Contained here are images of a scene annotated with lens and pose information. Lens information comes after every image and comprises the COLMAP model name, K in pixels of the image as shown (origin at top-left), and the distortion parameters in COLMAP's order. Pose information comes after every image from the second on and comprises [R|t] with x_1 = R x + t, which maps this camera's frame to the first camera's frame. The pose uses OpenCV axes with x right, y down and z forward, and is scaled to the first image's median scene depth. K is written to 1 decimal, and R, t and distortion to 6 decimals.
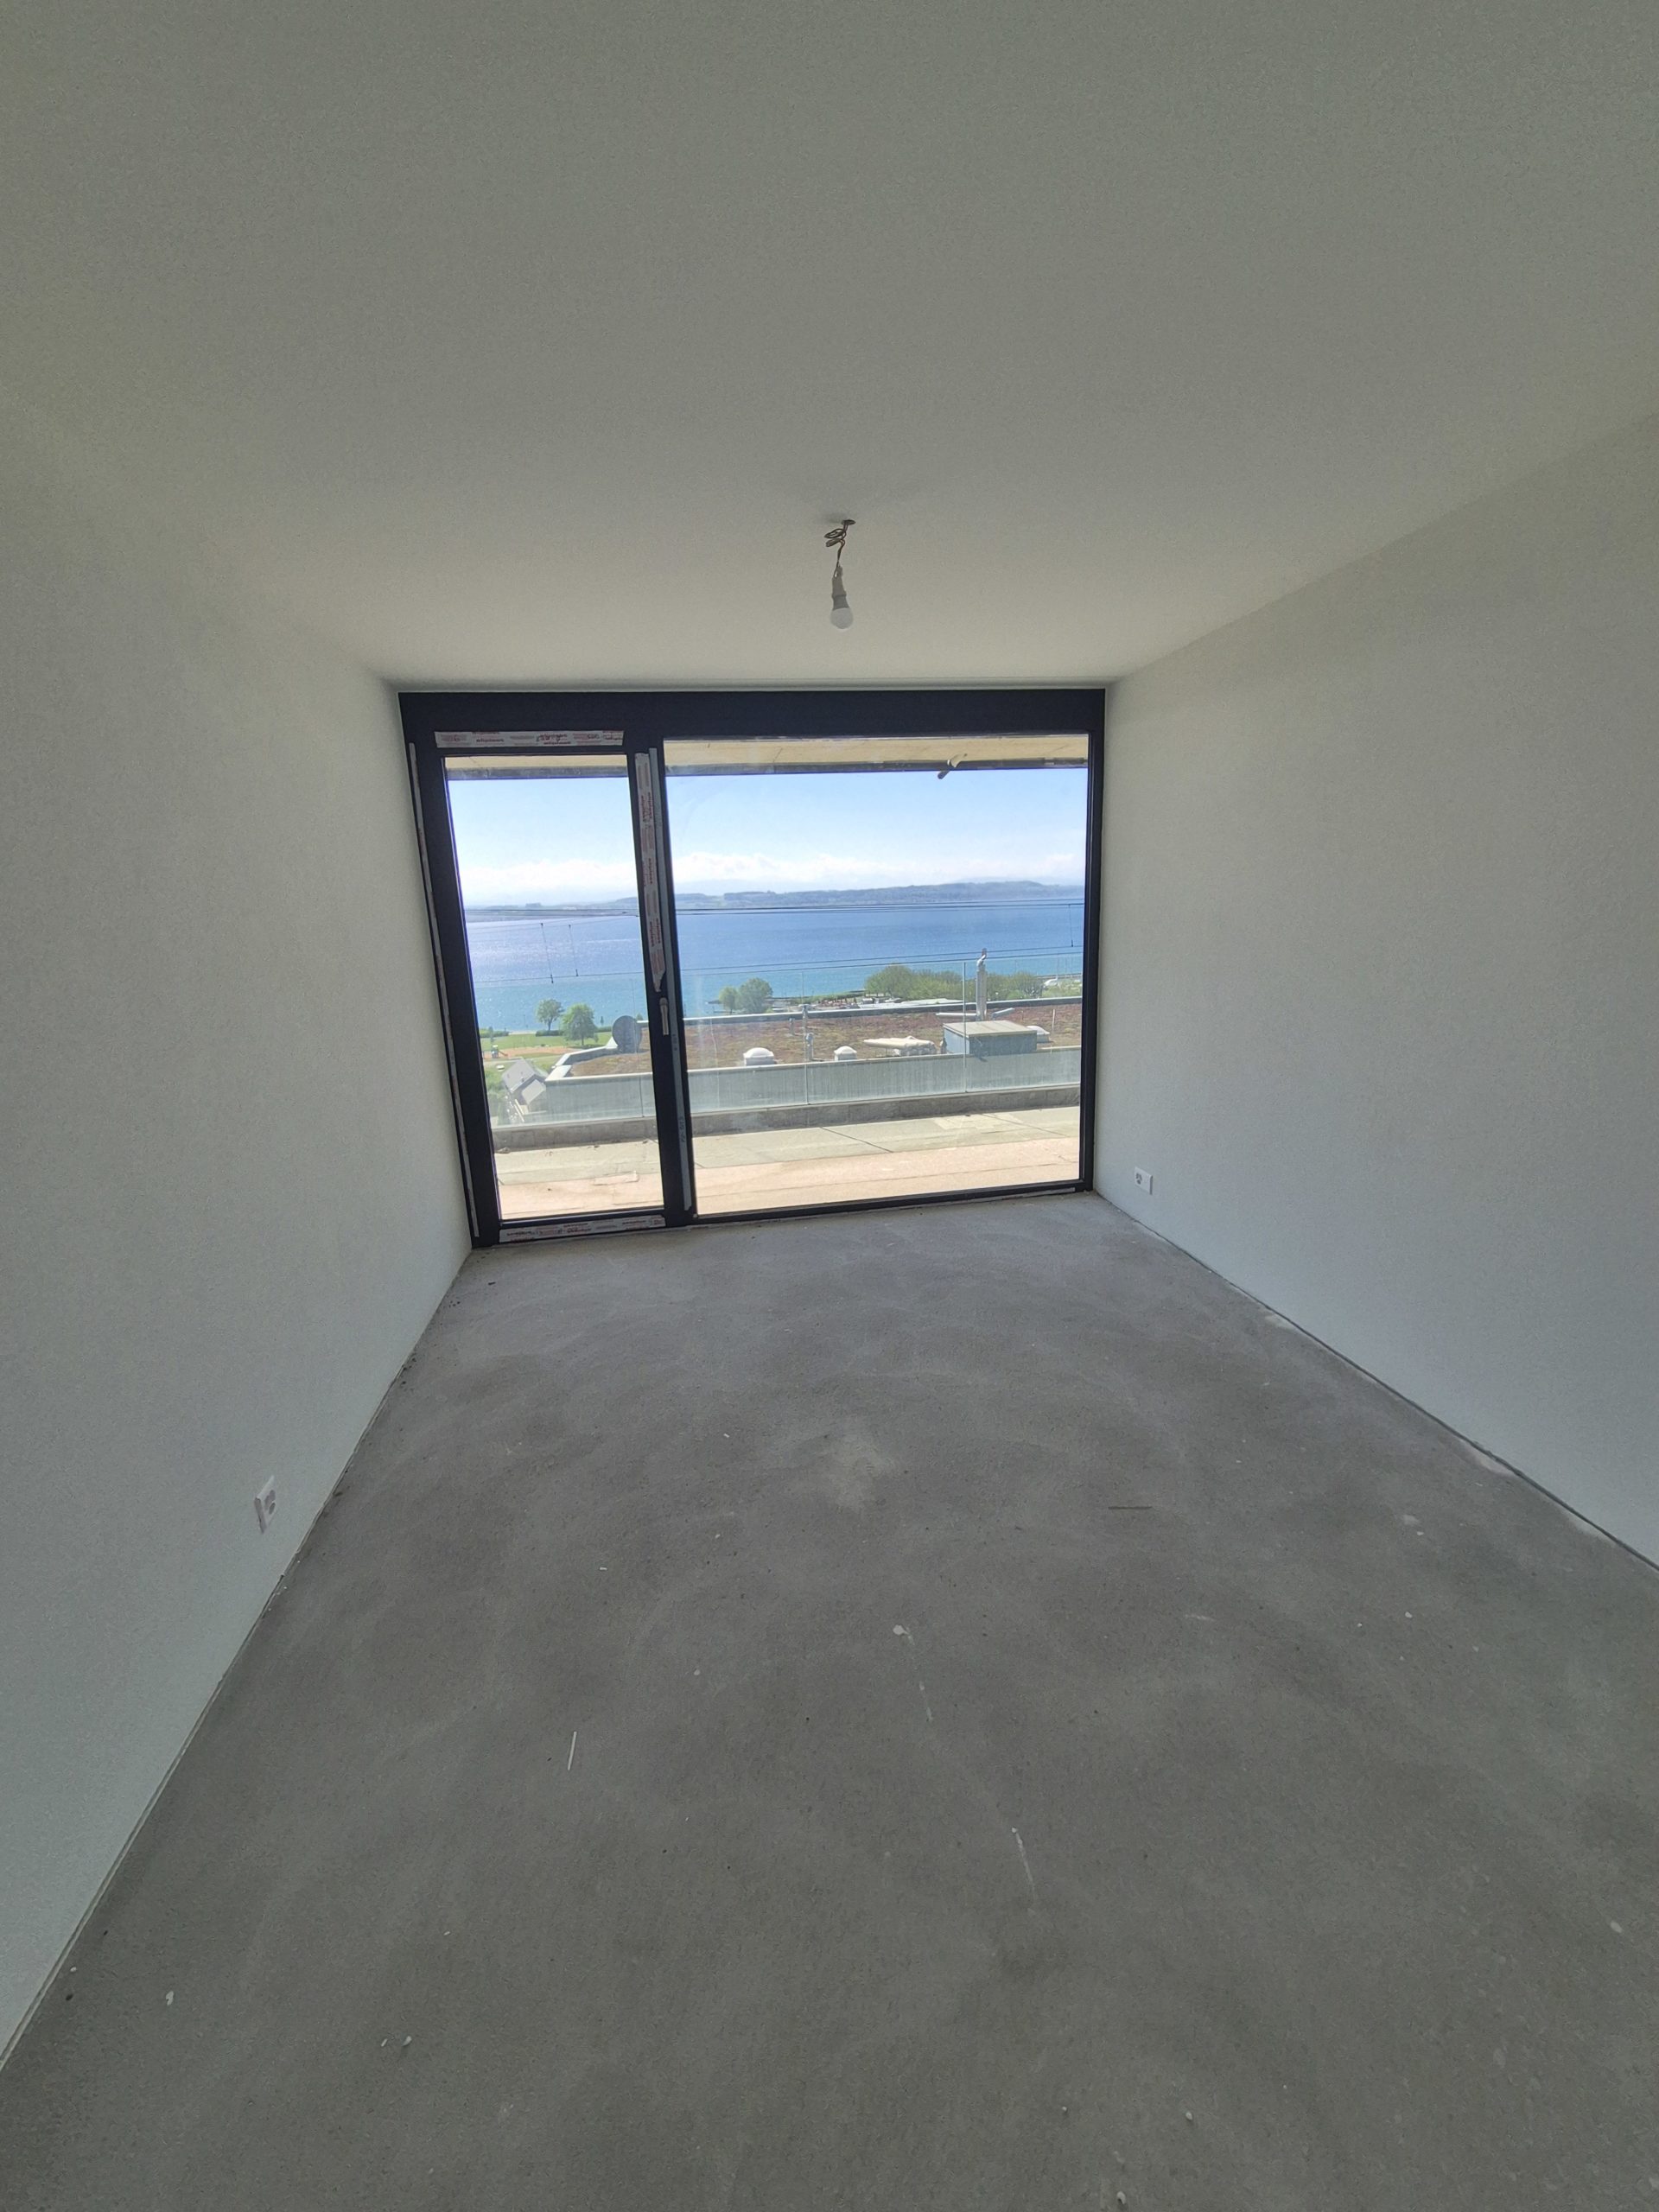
lens RADIAL K [[912.1, 0, 829.5], [0, 912.1, 1106.0], [0, 0, 1]] dist [-0.001409, -0.000332]
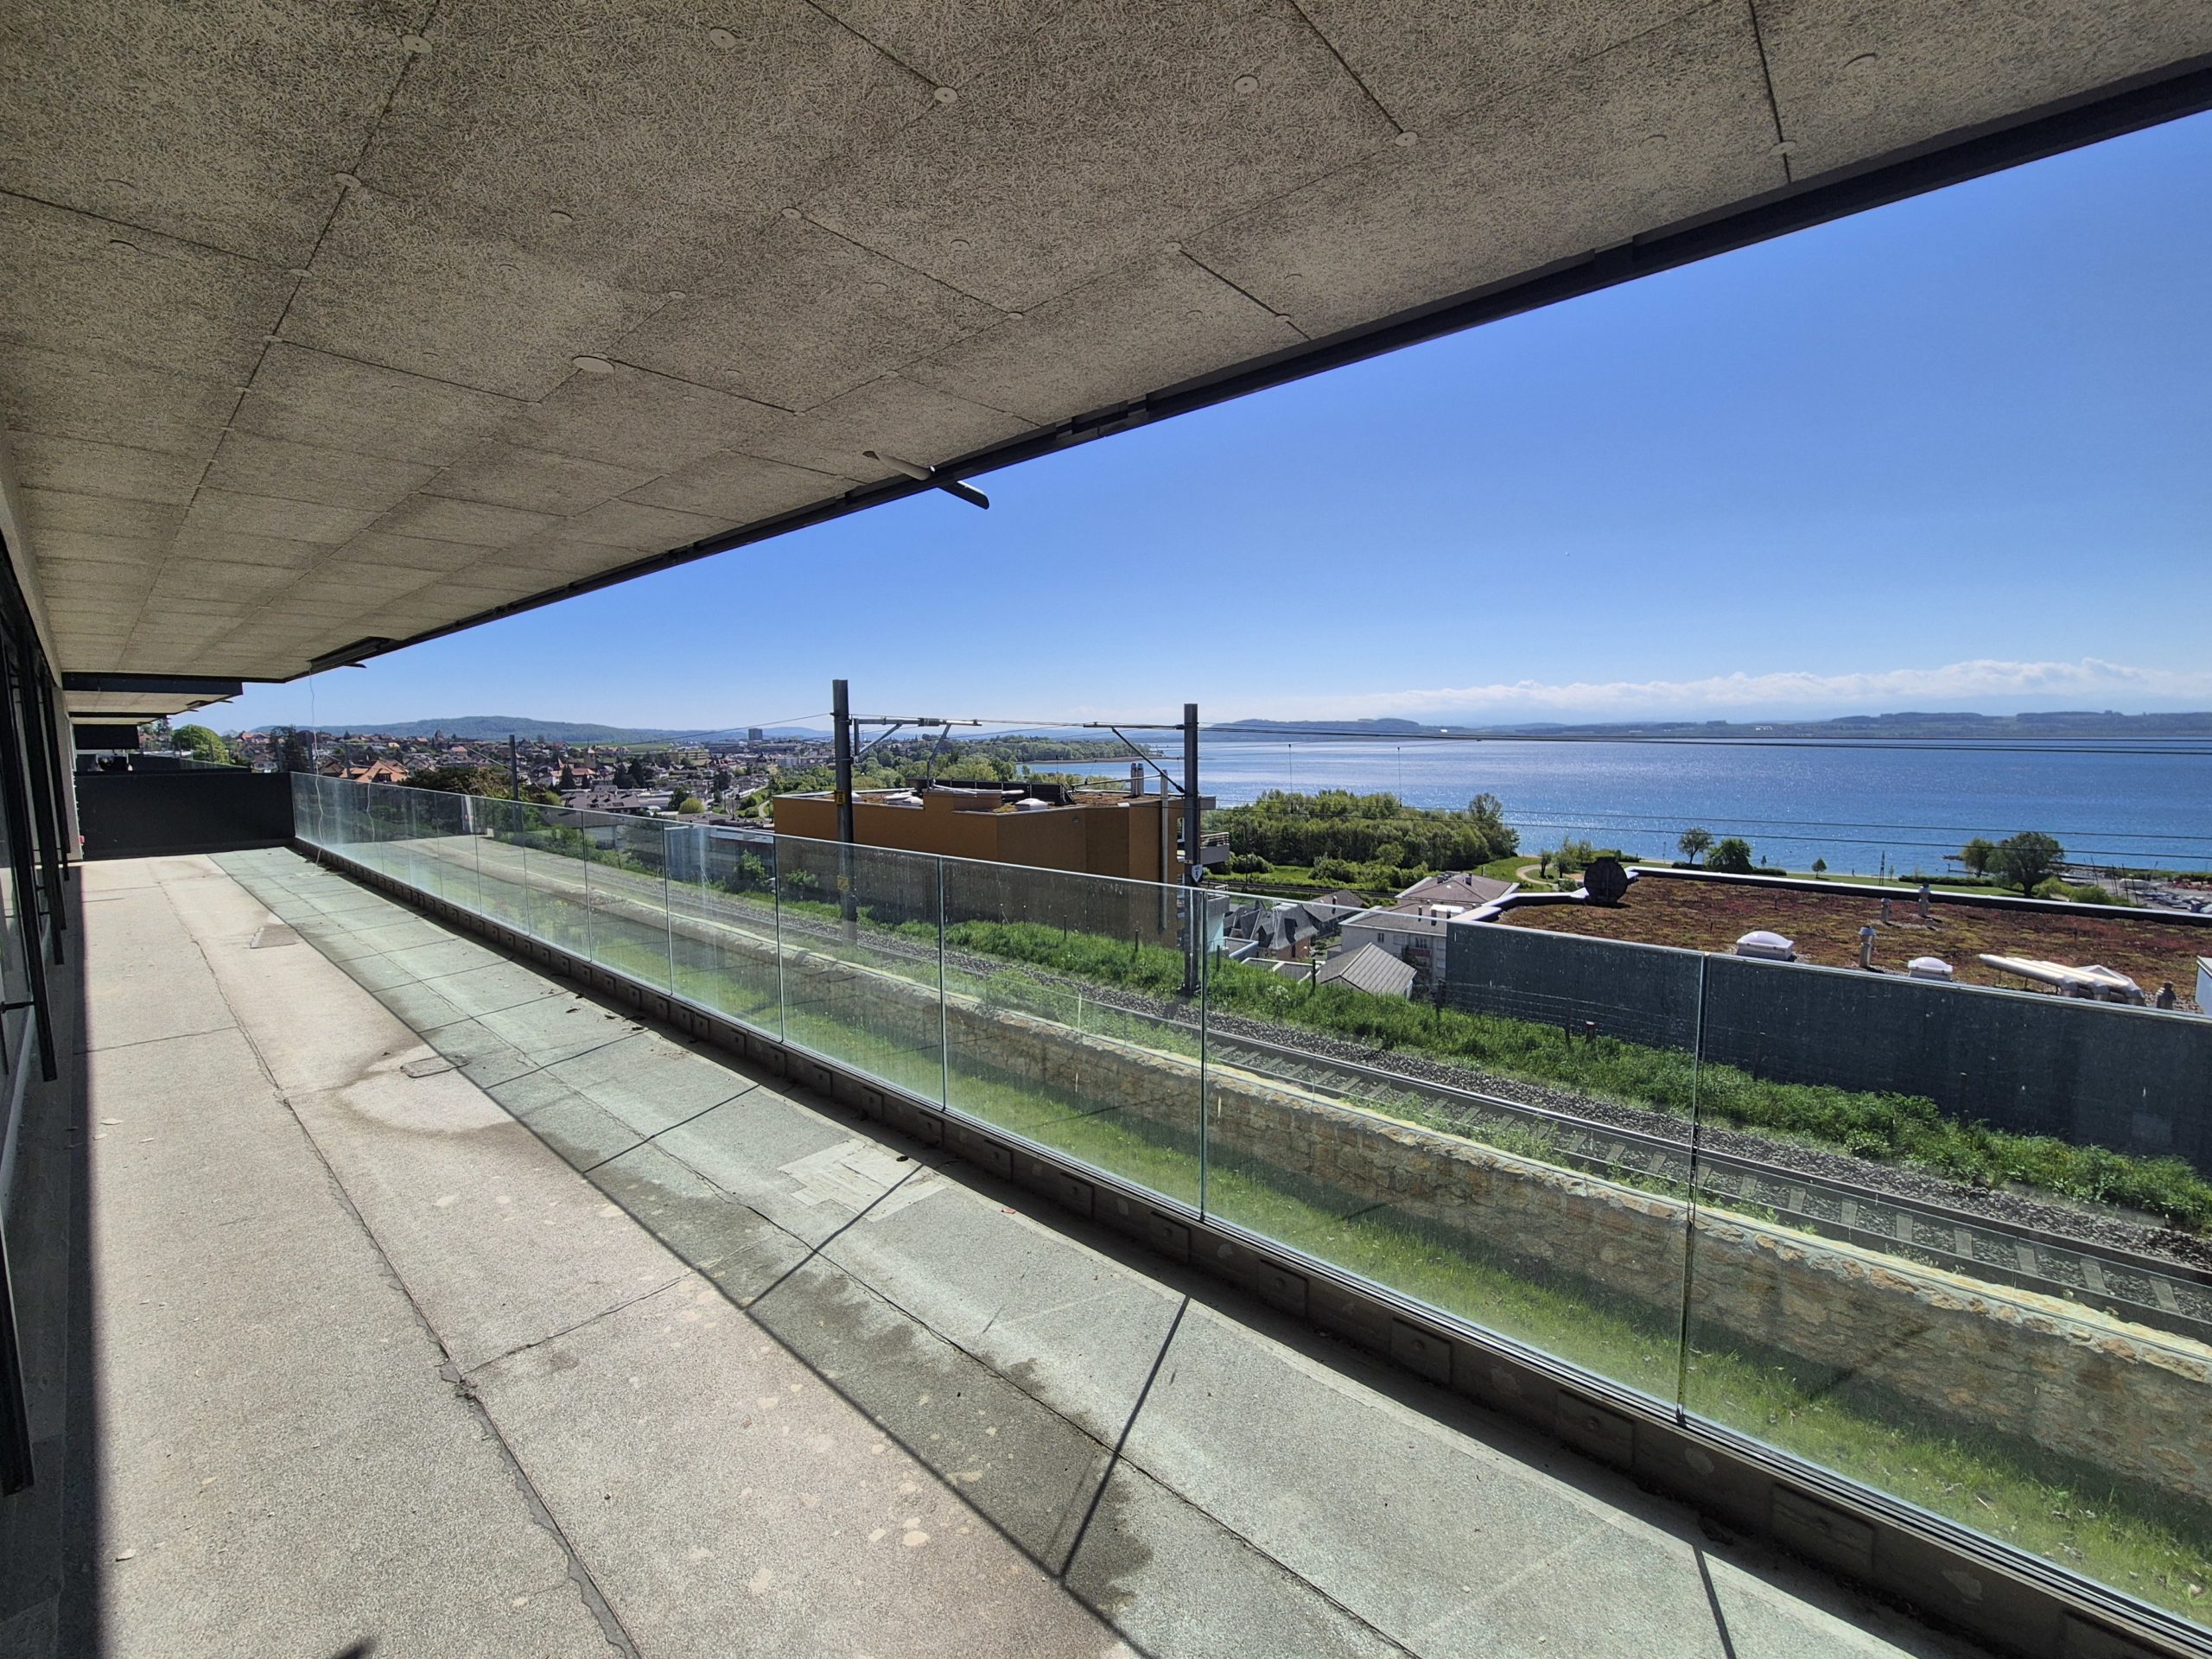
lens RADIAL K [[912.1, 0, 1106.0], [0, 912.1, 829.5], [0, 0, 1]] dist [-0.001409, -0.000332]
pose [[0.627250, 0.113349, -0.770526, 0.661700], [-0.186644, 0.982400, -0.007421, -0.207488], [0.756123, 0.148469, 0.637366, 0.830479]]
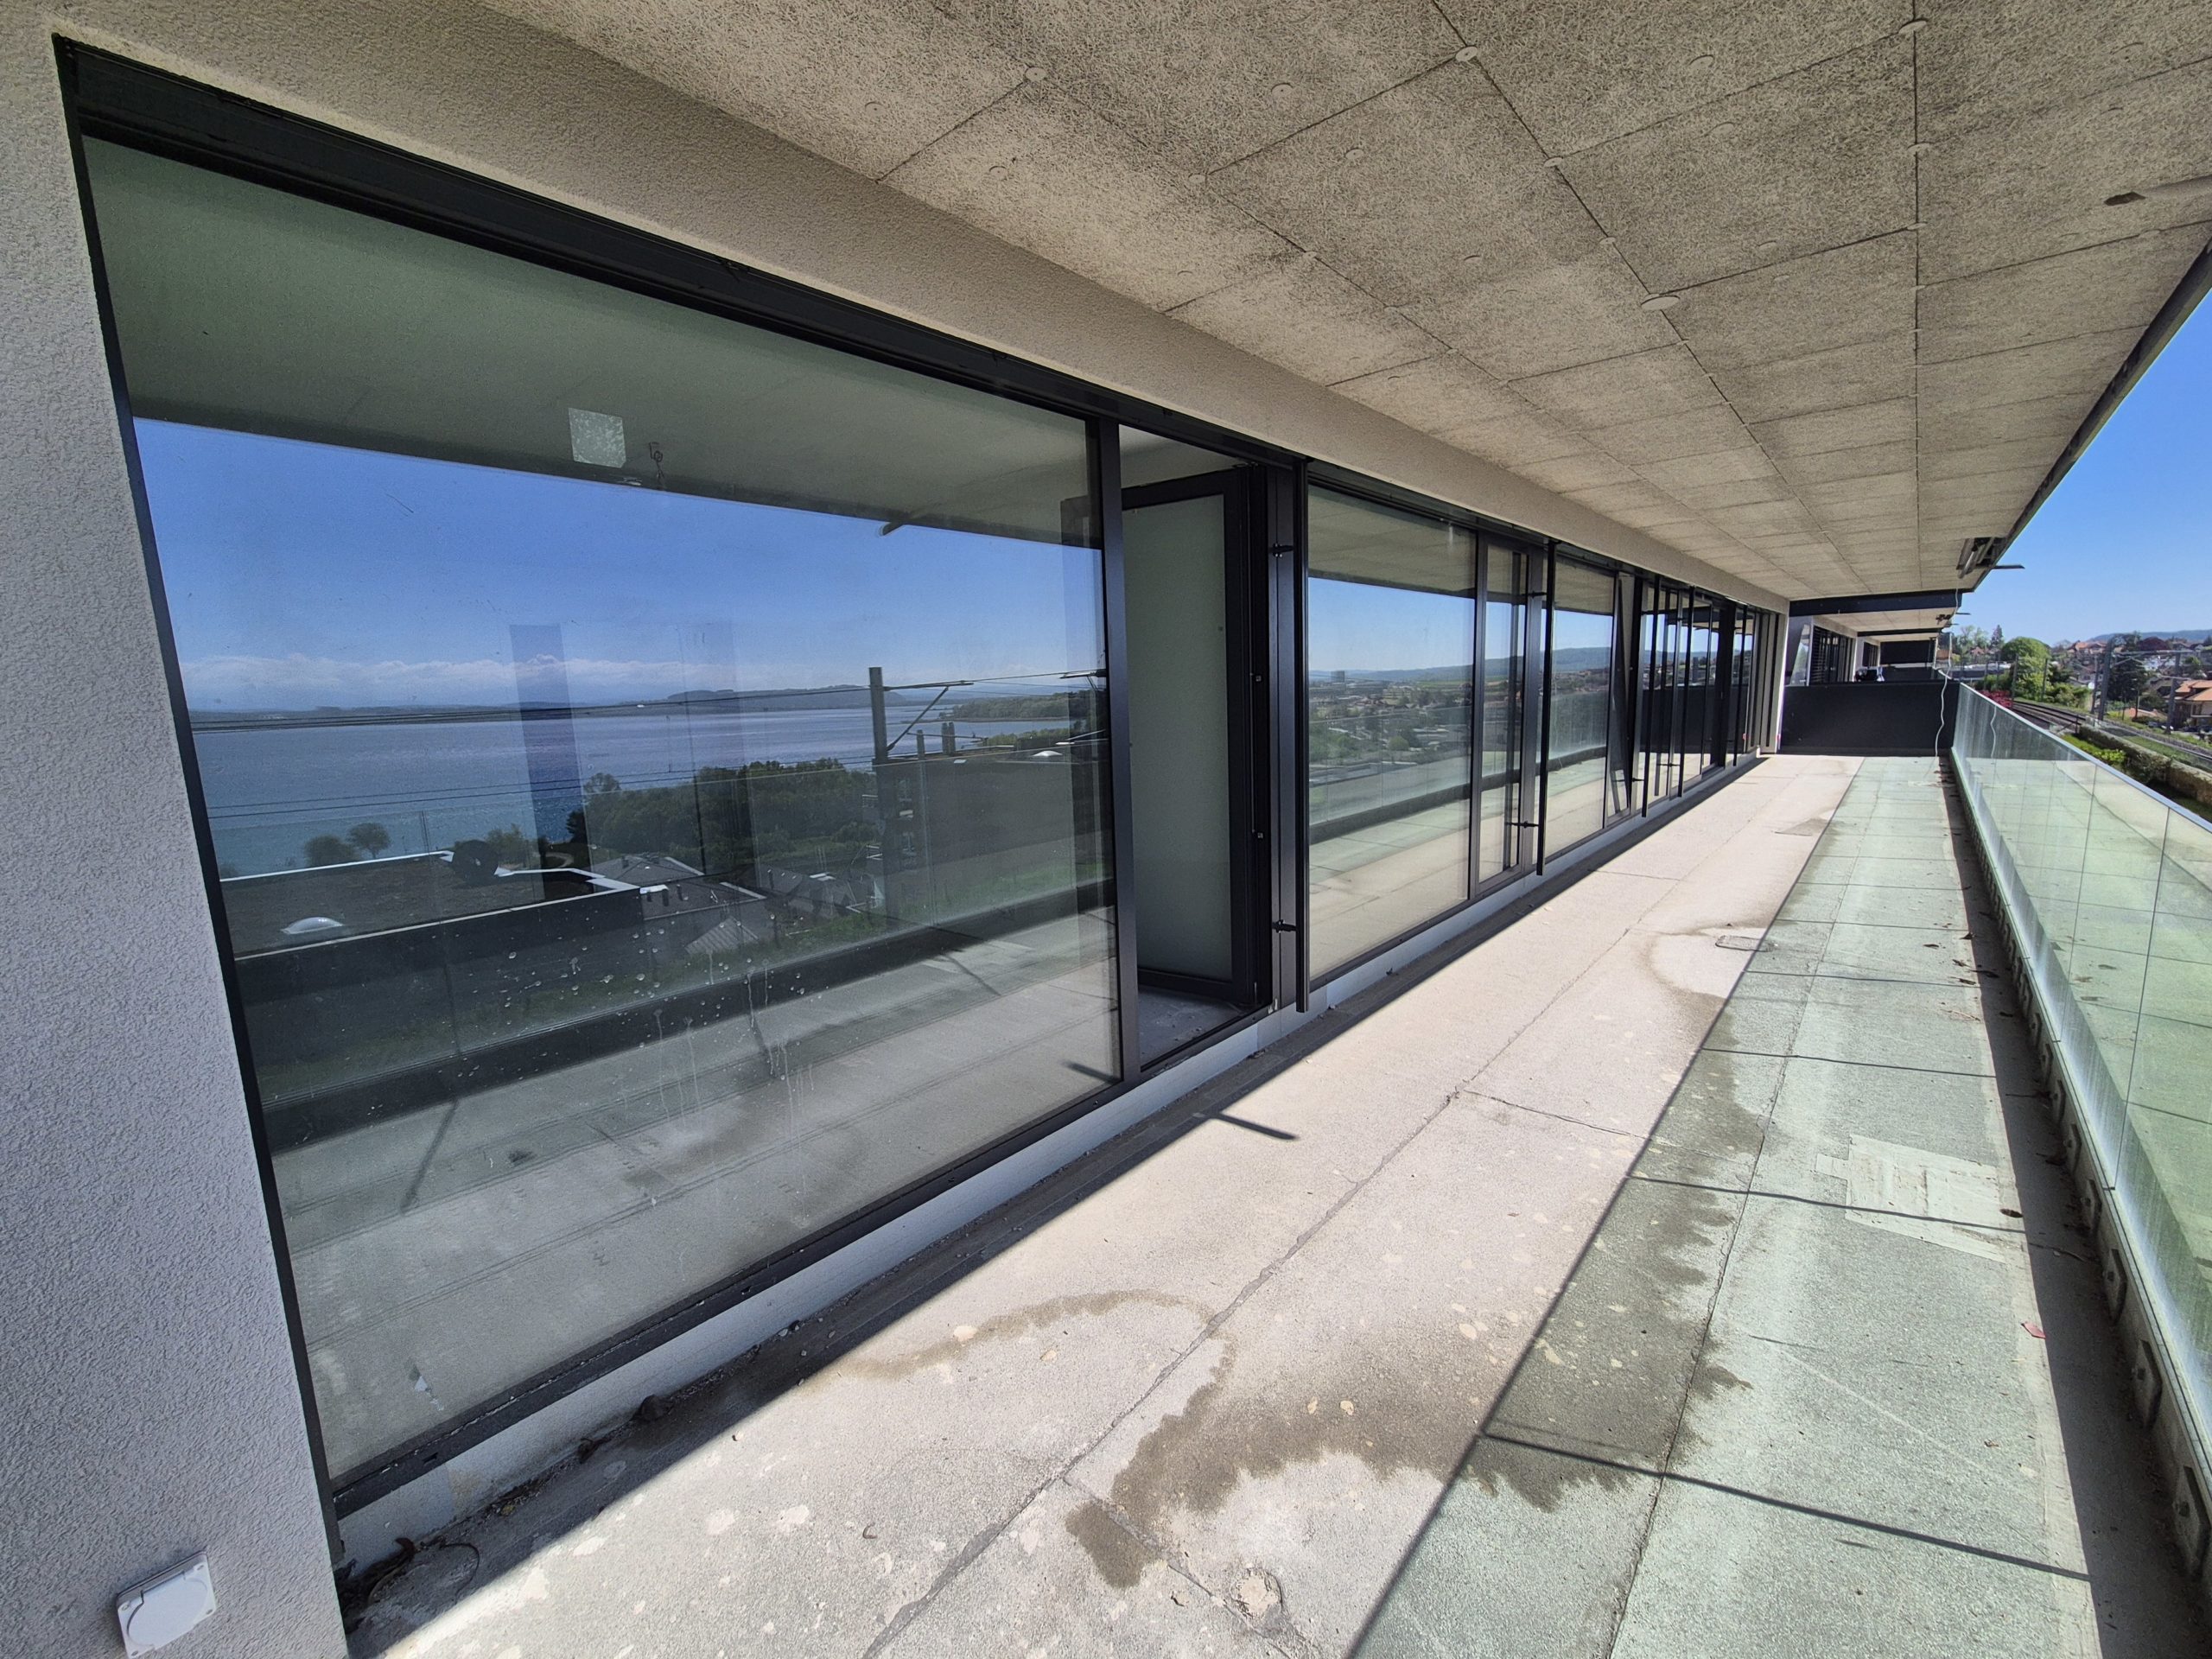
lens RADIAL K [[912.1, 0, 1106.0], [0, 912.1, 829.5], [0, 0, 1]] dist [-0.001409, -0.000332]
pose [[-0.776976, 0.161408, -0.608487, 0.709479], [-0.072195, 0.937349, 0.340828, -0.260204], [0.625377, 0.308745, -0.716645, 1.111538]]
